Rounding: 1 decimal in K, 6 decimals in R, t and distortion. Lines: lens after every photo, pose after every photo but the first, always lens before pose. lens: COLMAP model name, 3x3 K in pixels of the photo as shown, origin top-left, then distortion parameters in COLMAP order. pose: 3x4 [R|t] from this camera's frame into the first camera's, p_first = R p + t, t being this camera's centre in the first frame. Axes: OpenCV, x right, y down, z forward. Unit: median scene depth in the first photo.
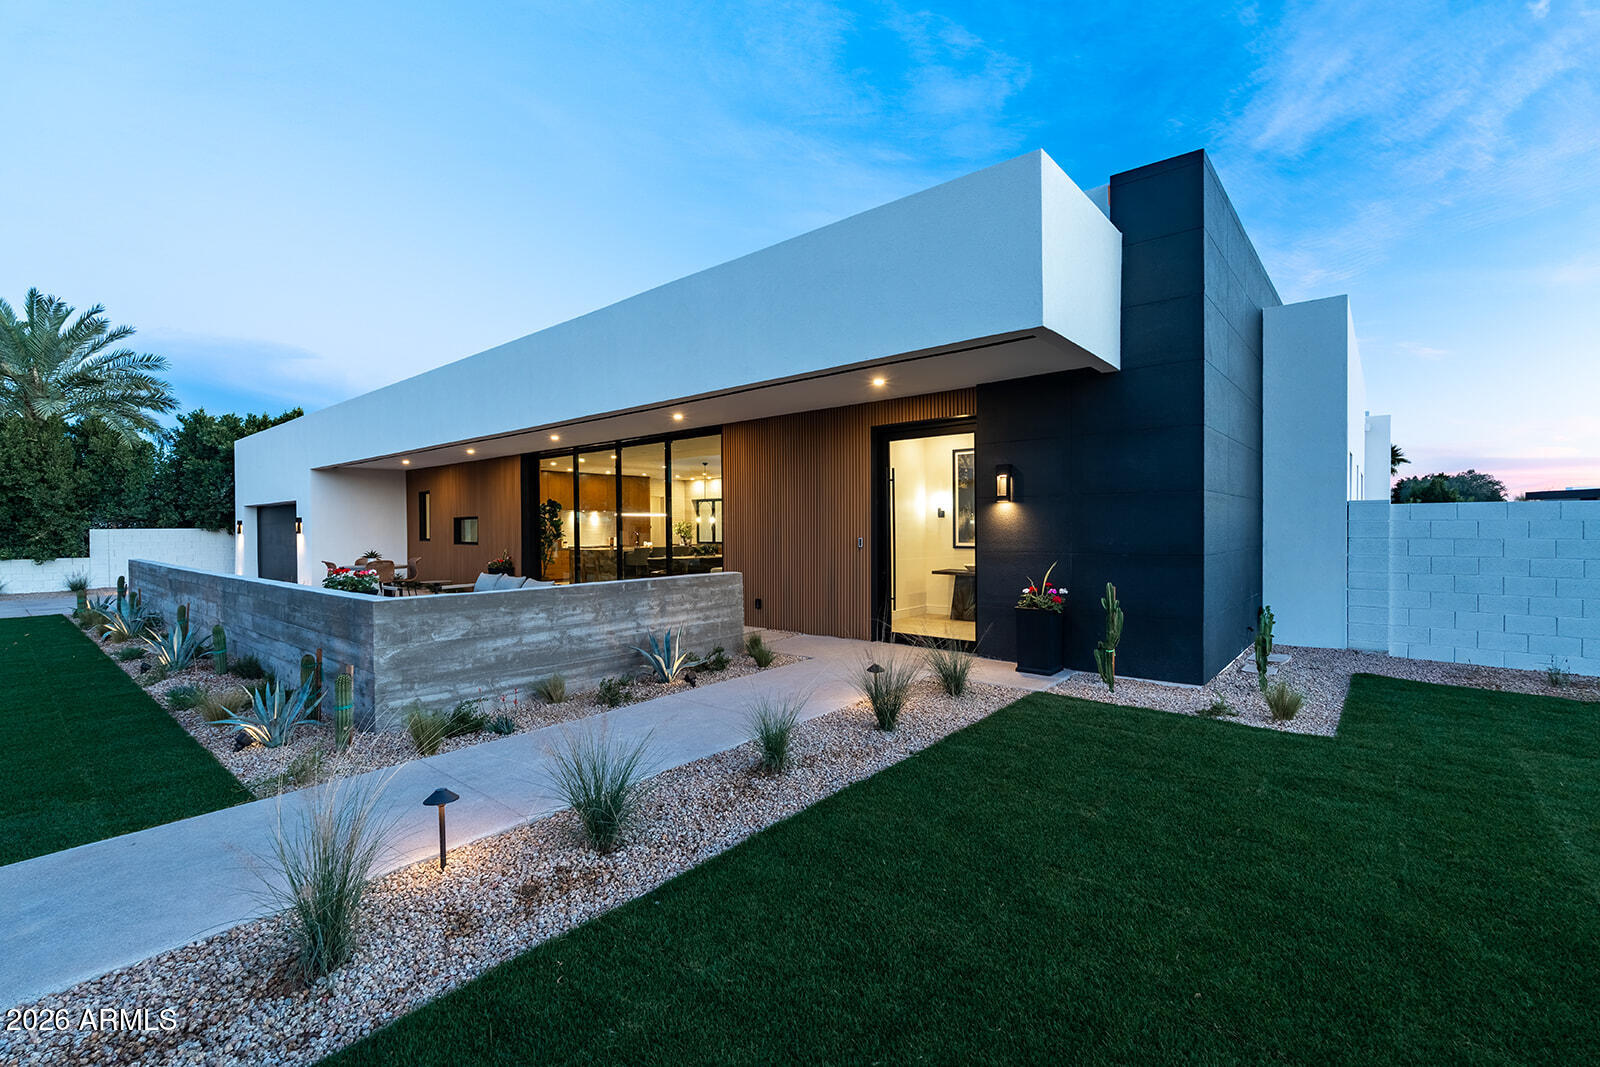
lens RADIAL K [[703.7, 0, 805.9], [0, 703.7, 530.4], [0, 0, 1]] dist [-0.001939, -0.000299]
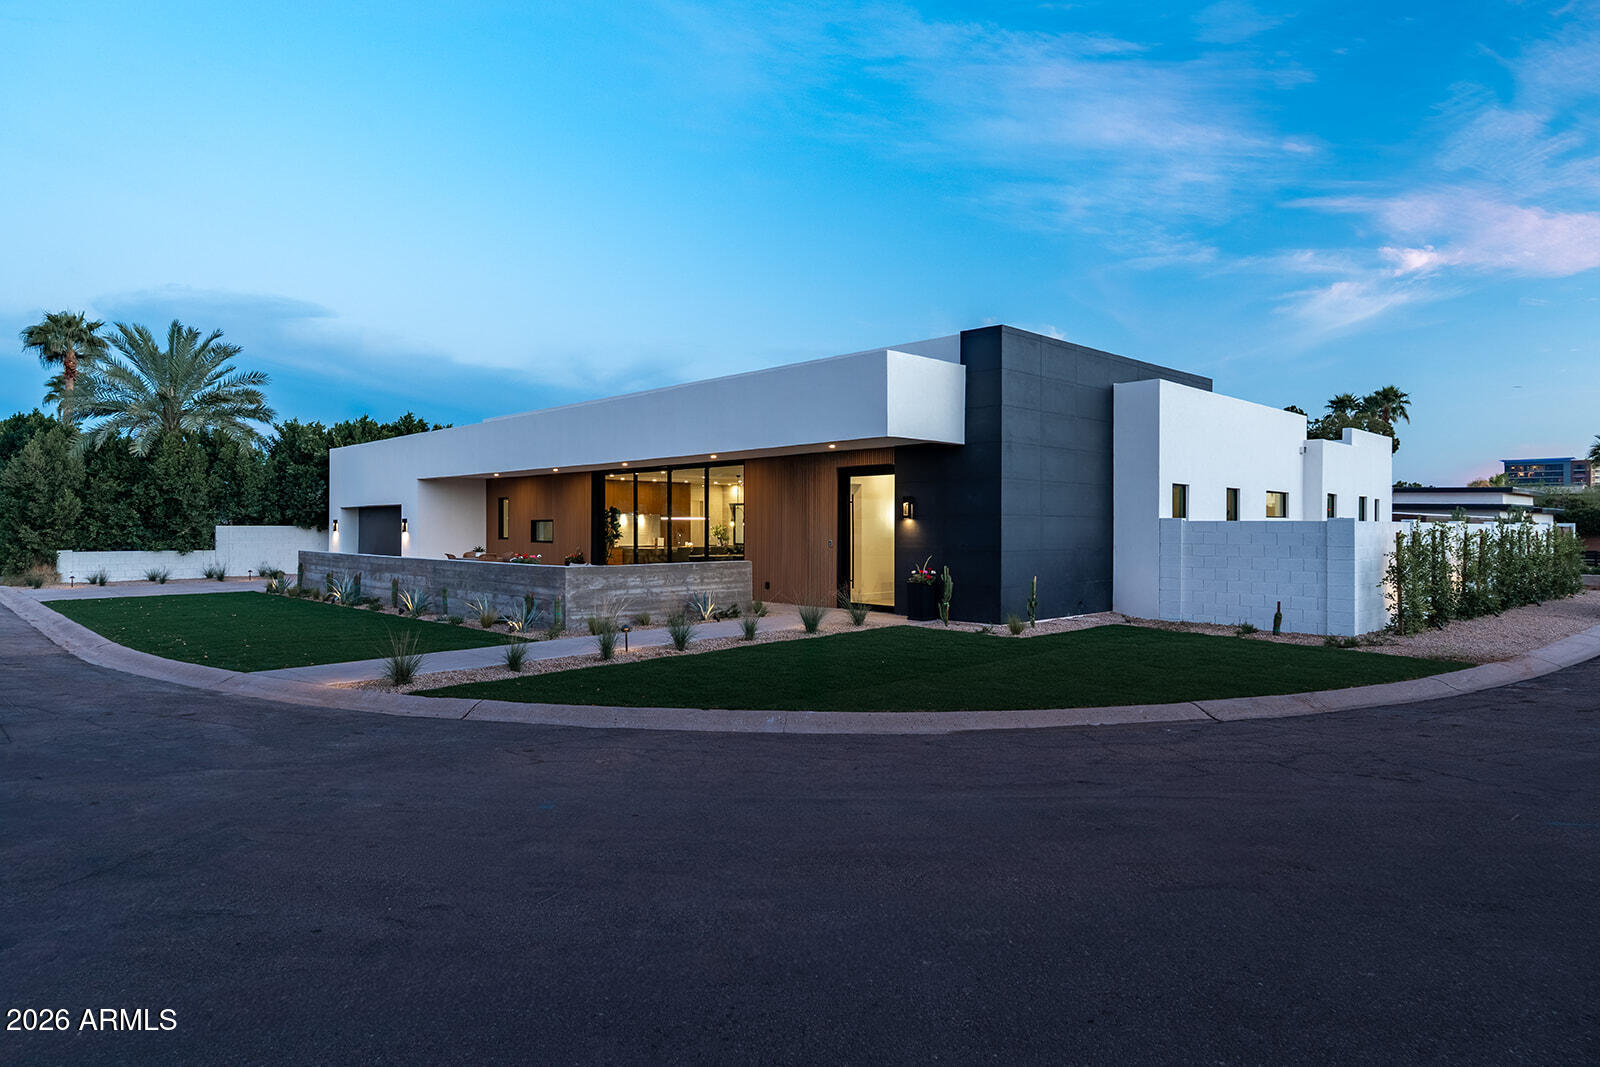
lens RADIAL K [[916.5, 0, 800.0], [0, 916.5, 533.5], [0, 0, 1]] dist [0.001819, 0.000251]
pose [[0.995581, 0.010845, -0.093281, 0.102106], [-0.010647, 0.999940, 0.002621, -0.004296], [0.093303, -0.001617, 0.995636, -0.508132]]
